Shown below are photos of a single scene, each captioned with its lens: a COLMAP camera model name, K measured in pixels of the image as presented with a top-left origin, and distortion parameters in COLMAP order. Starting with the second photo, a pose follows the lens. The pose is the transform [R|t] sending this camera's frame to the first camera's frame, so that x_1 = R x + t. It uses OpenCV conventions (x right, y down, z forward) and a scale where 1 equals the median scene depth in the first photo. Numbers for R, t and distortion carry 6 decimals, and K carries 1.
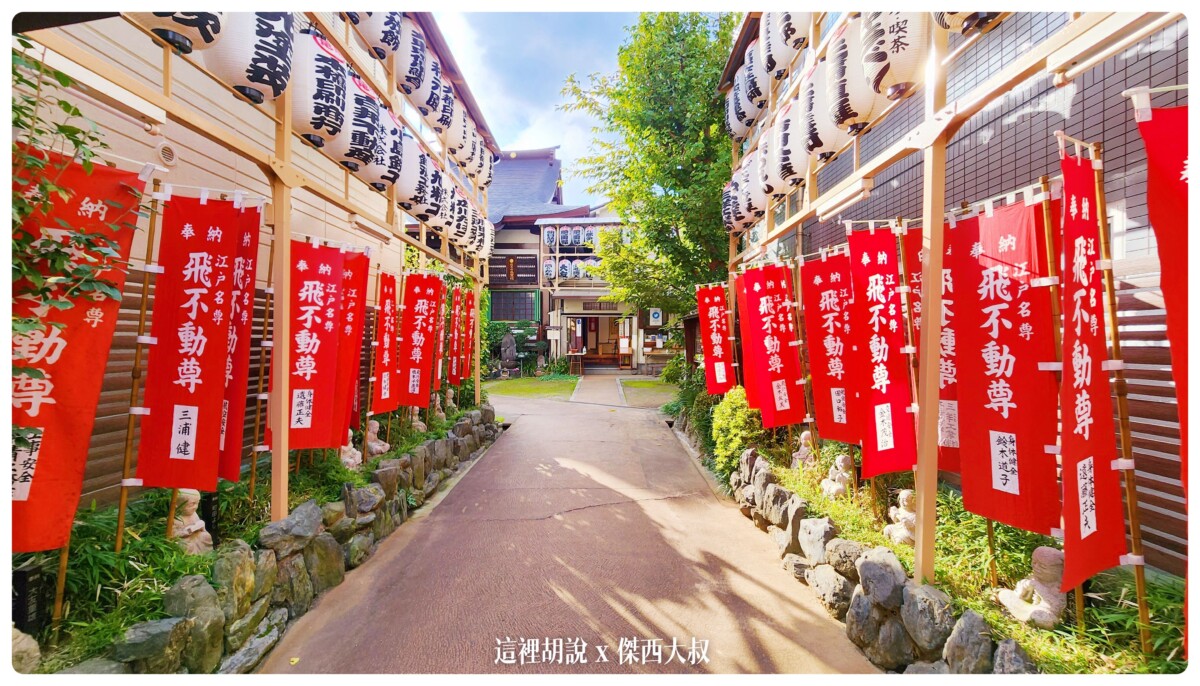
lens RADIAL K [[446.6, 0, 600.0], [0, 446.6, 343.0], [0, 0, 1]] dist [-0.000400, -0.000030]
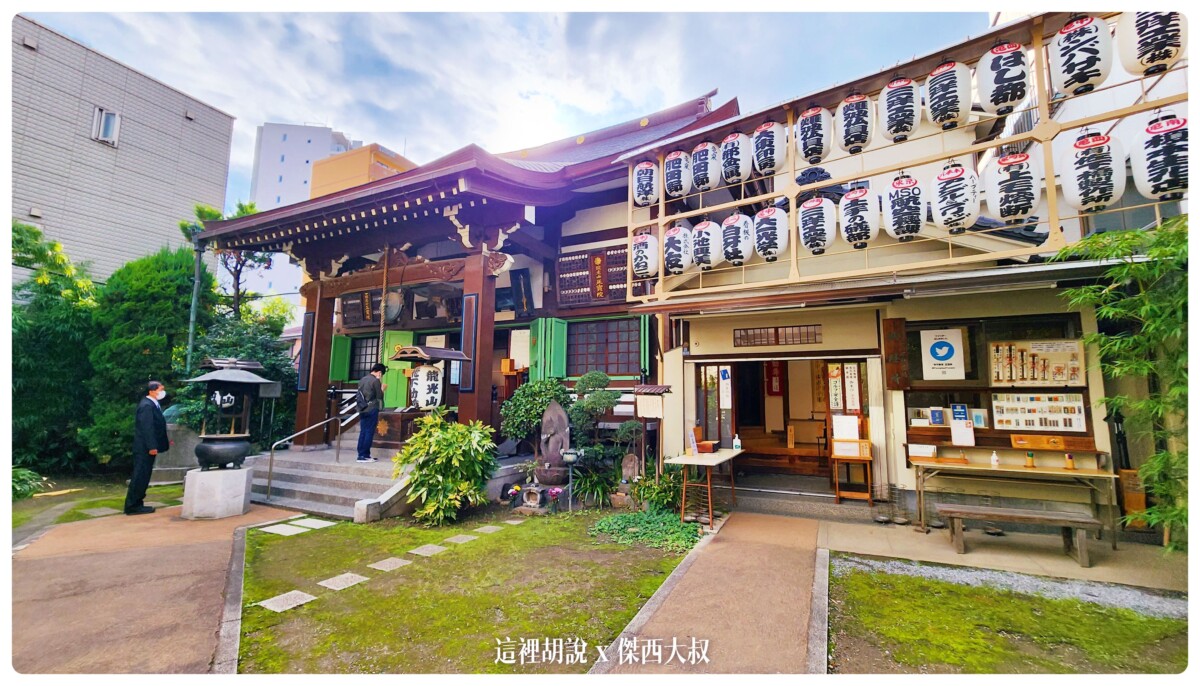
lens RADIAL K [[480.1, 0, 600.0], [0, 480.1, 343.0], [0, 0, 1]] dist [-0.002336, -0.000203]
pose [[0.905558, -0.046315, -0.421687, 0.040675], [-0.007169, 0.992210, -0.124372, -0.019450], [0.424162, 0.115649, 0.898172, 0.547226]]
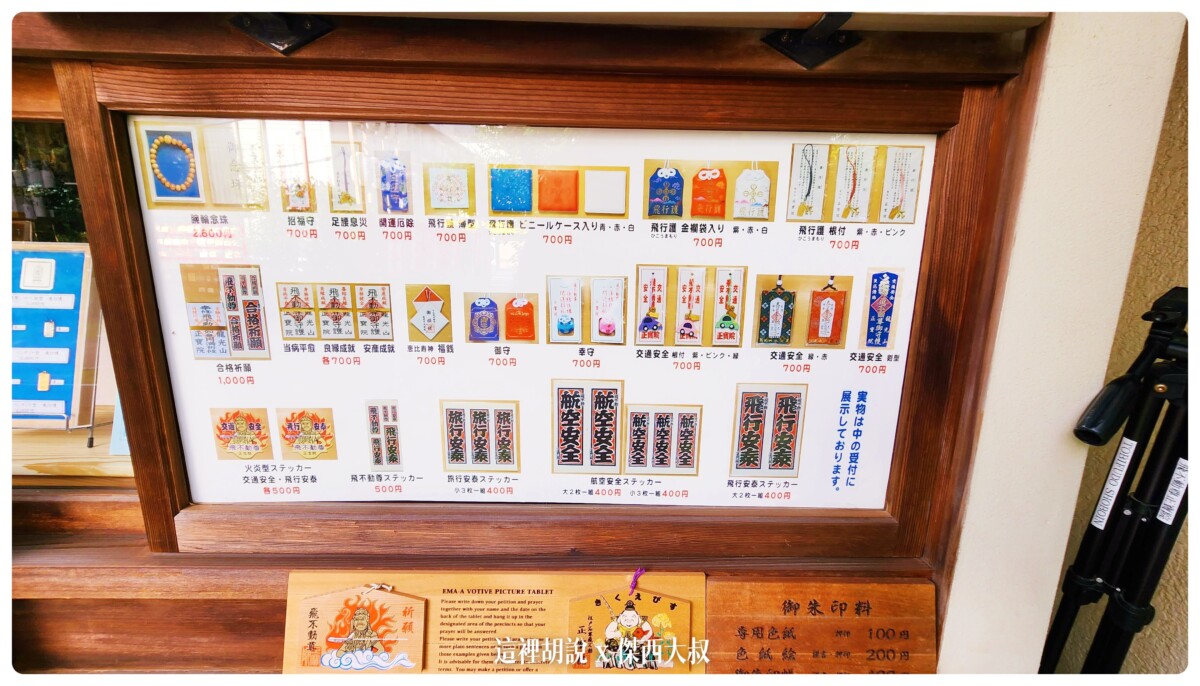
lens RADIAL K [[446.6, 0, 600.0], [0, 446.6, 343.0], [0, 0, 1]] dist [-0.000400, -0.000030]
pose [[0.999514, 0.009293, 0.029765, 0.182620], [-0.014609, 0.982873, 0.183703, -0.020405], [-0.027548, -0.184049, 0.982531, 0.970781]]
